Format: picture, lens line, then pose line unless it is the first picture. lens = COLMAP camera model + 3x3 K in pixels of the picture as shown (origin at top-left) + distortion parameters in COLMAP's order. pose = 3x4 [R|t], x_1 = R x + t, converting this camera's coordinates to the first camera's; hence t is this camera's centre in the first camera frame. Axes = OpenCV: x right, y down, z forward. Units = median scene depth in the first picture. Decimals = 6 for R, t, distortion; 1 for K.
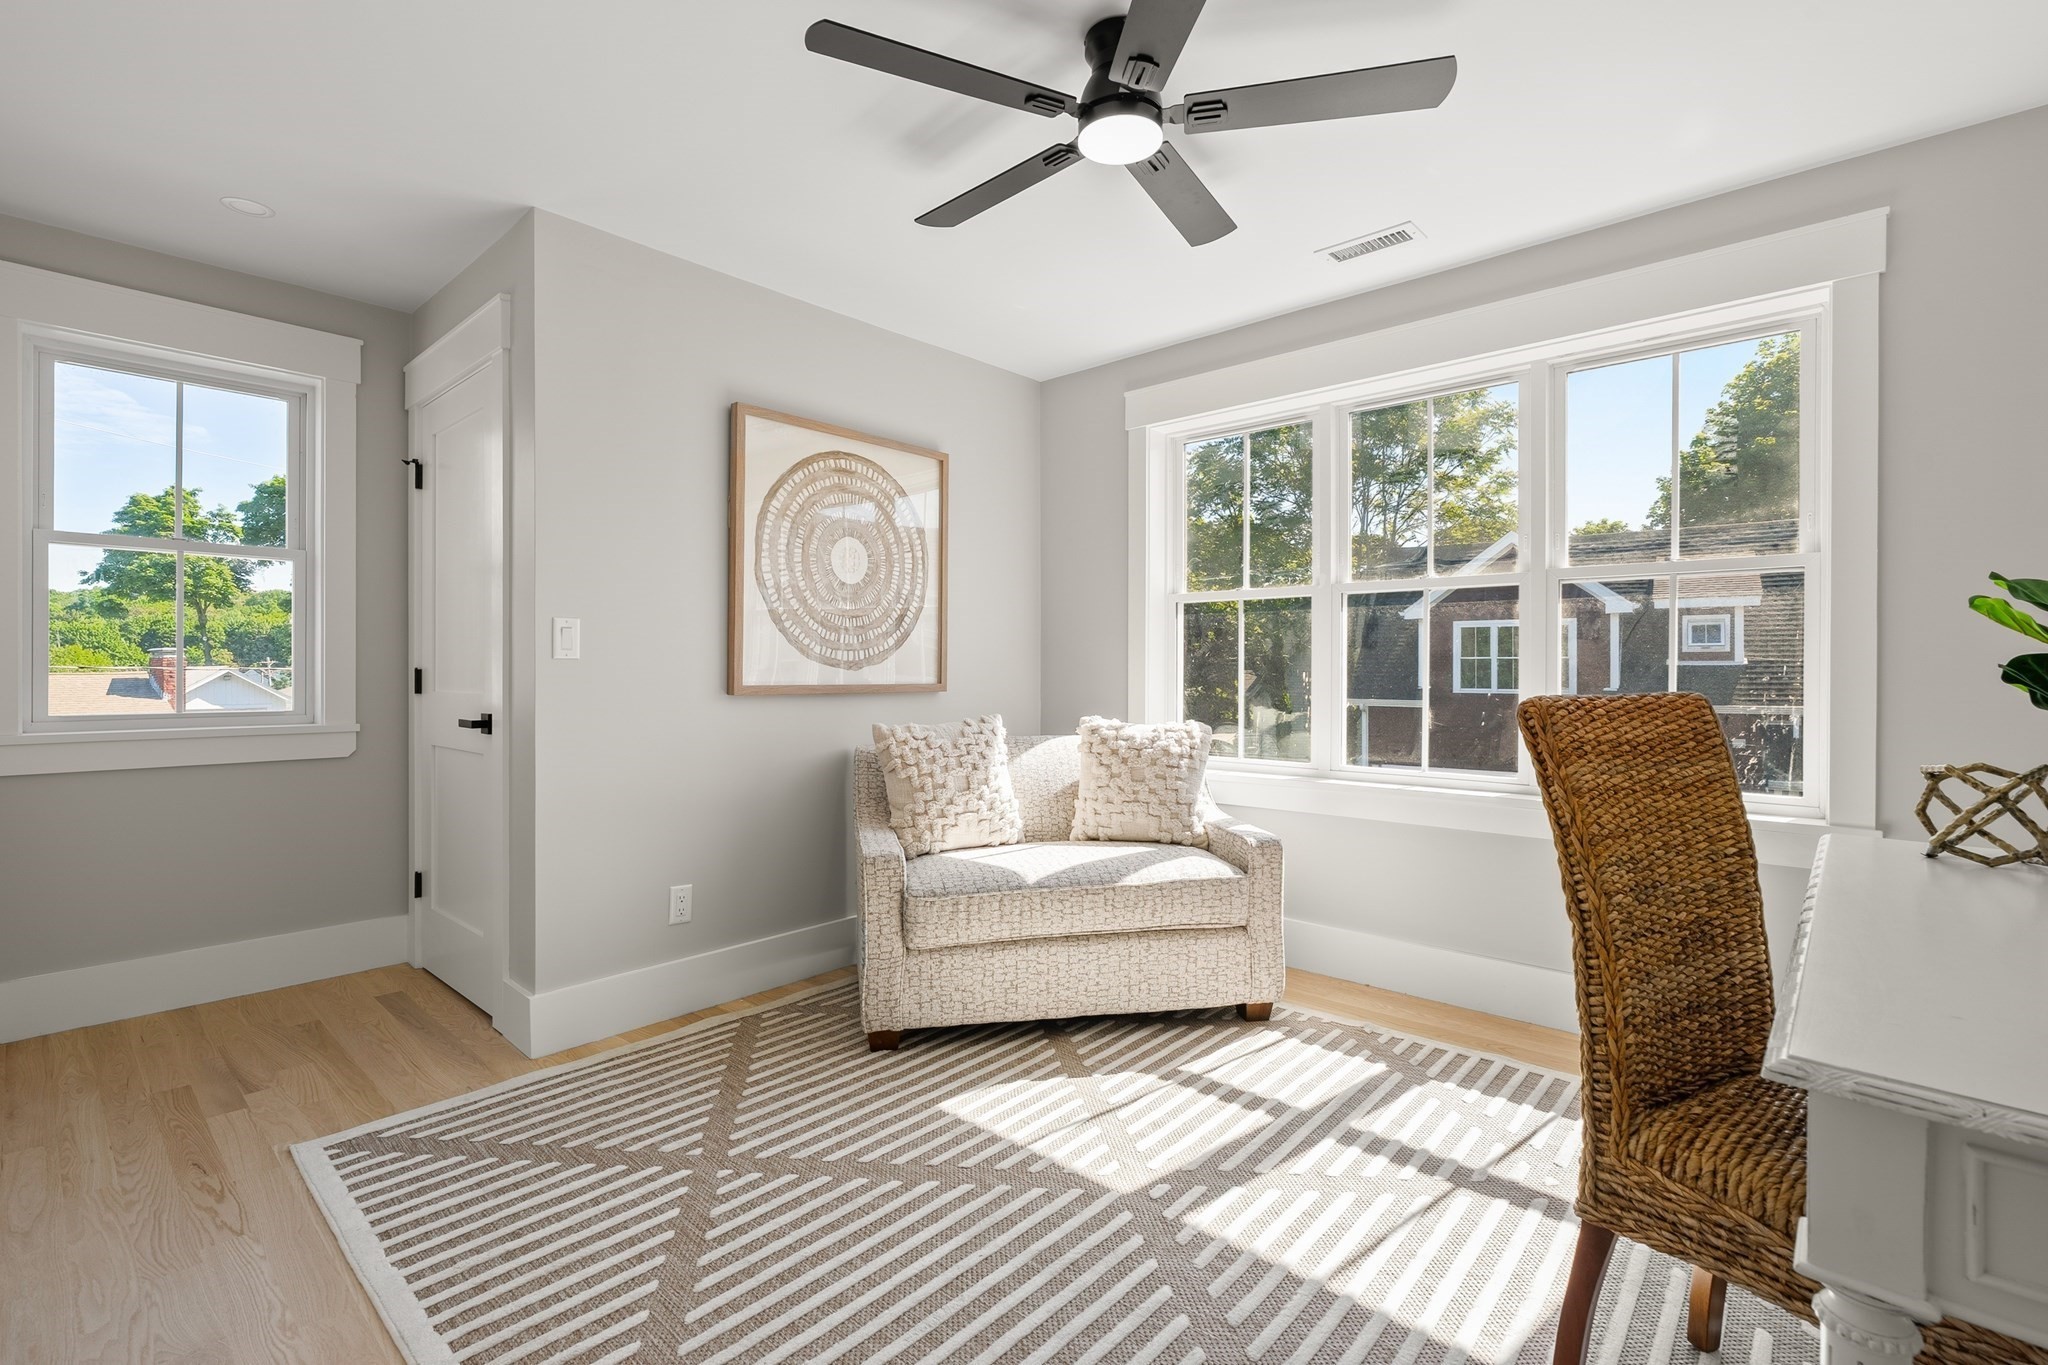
lens RADIAL K [[938.0, 0, 1024.3], [0, 938.0, 688.1], [0, 0, 1]] dist [-0.003454, 0.000372]
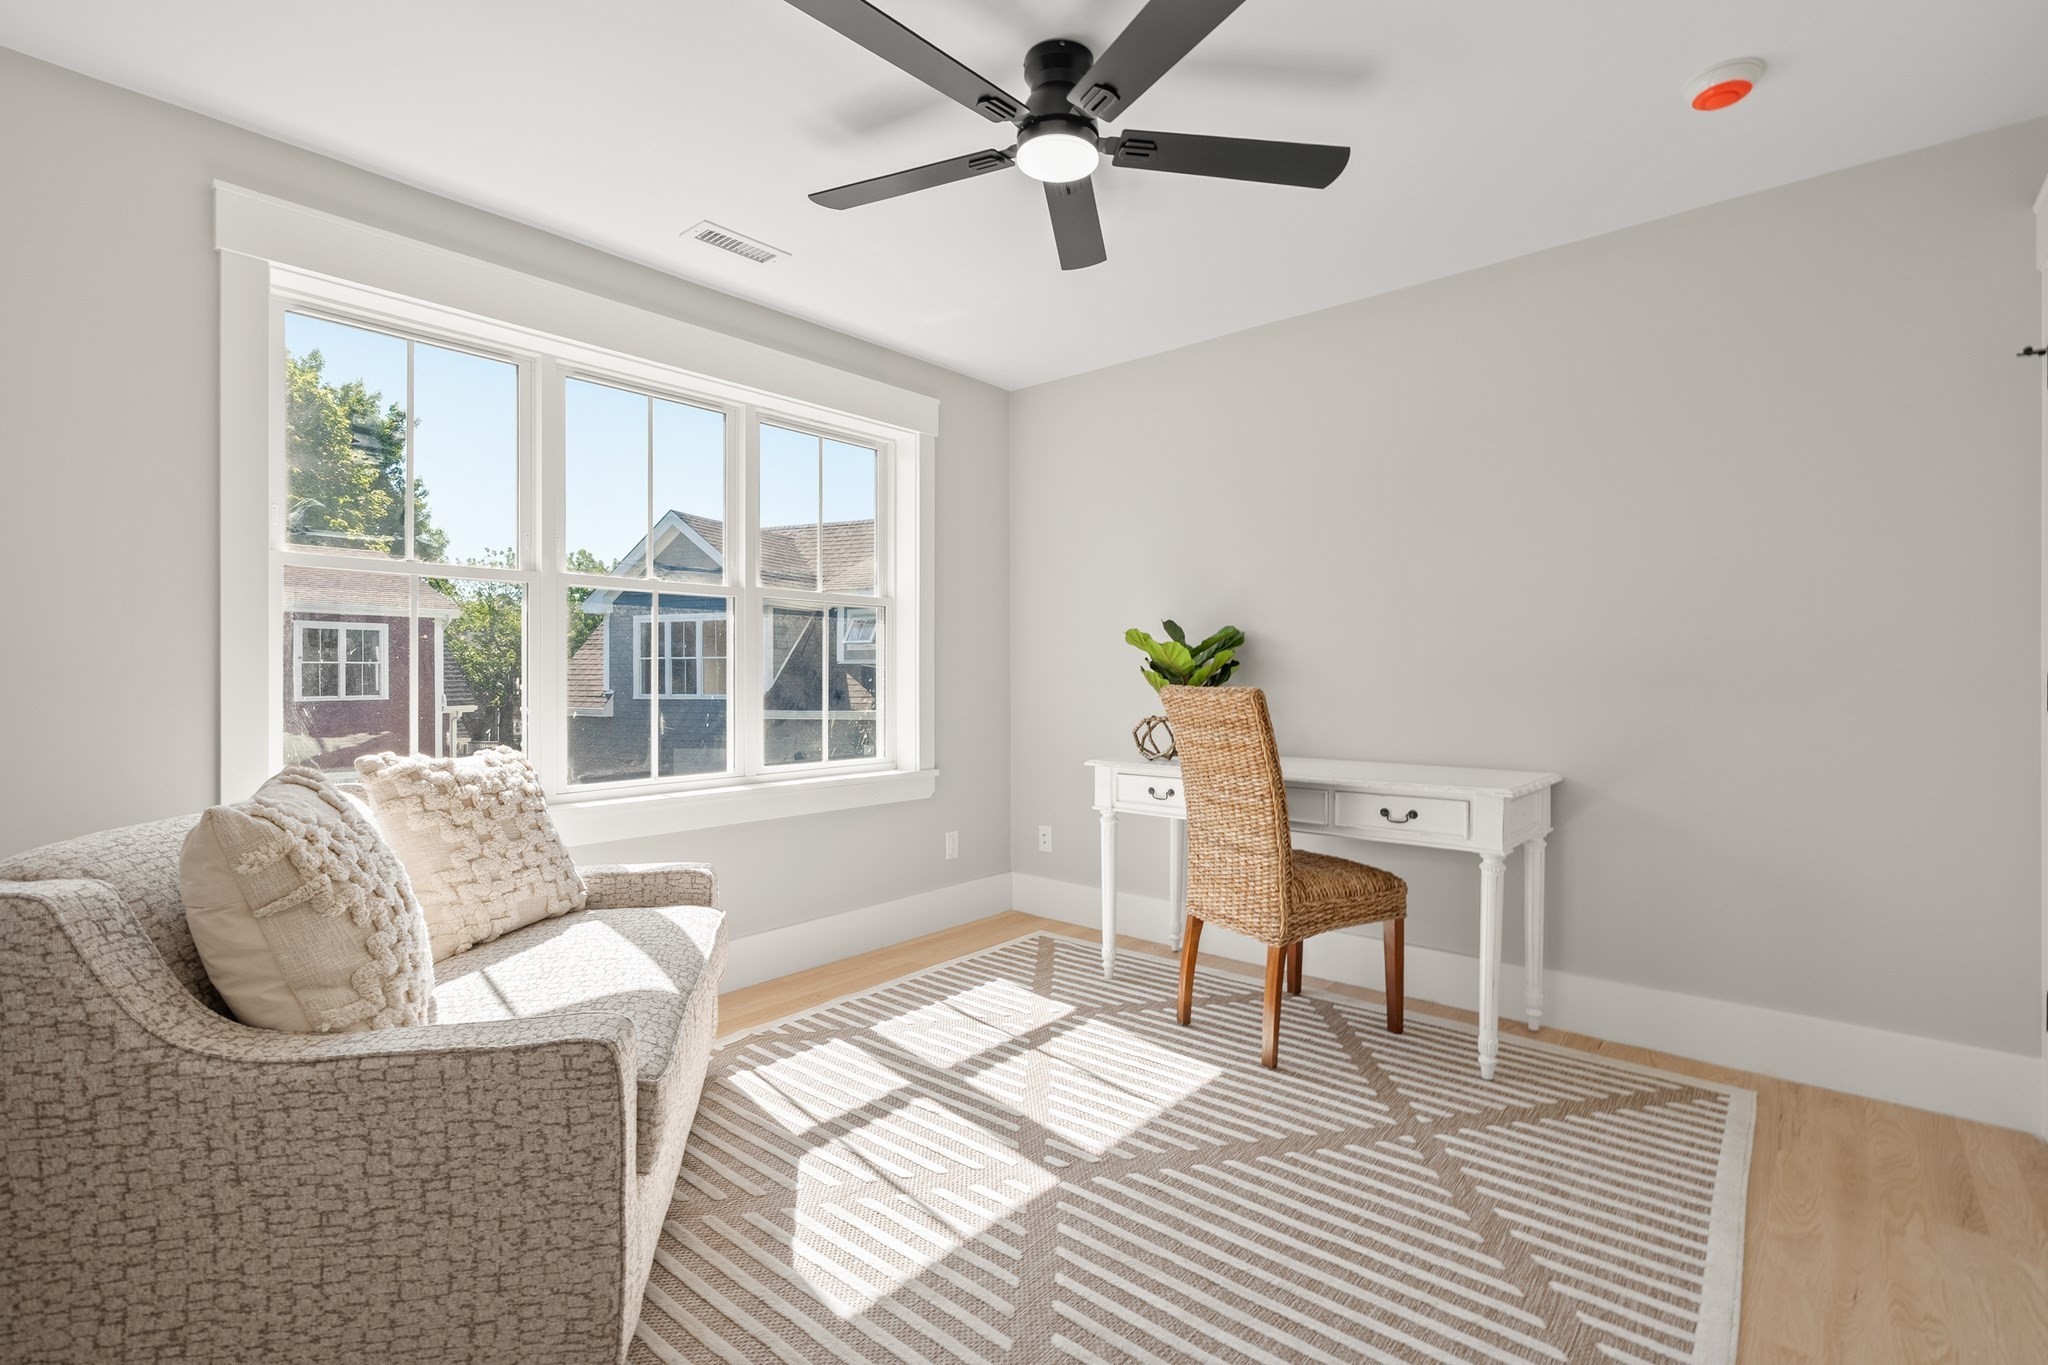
lens RADIAL K [[938.0, 0, 1024.3], [0, 938.0, 688.1], [0, 0, 1]] dist [-0.003454, 0.000372]
pose [[-0.029611, -0.014296, 0.999459, -0.760190], [0.025329, 0.999566, 0.015048, -0.013958], [-0.999241, 0.025761, -0.029236, 0.878352]]
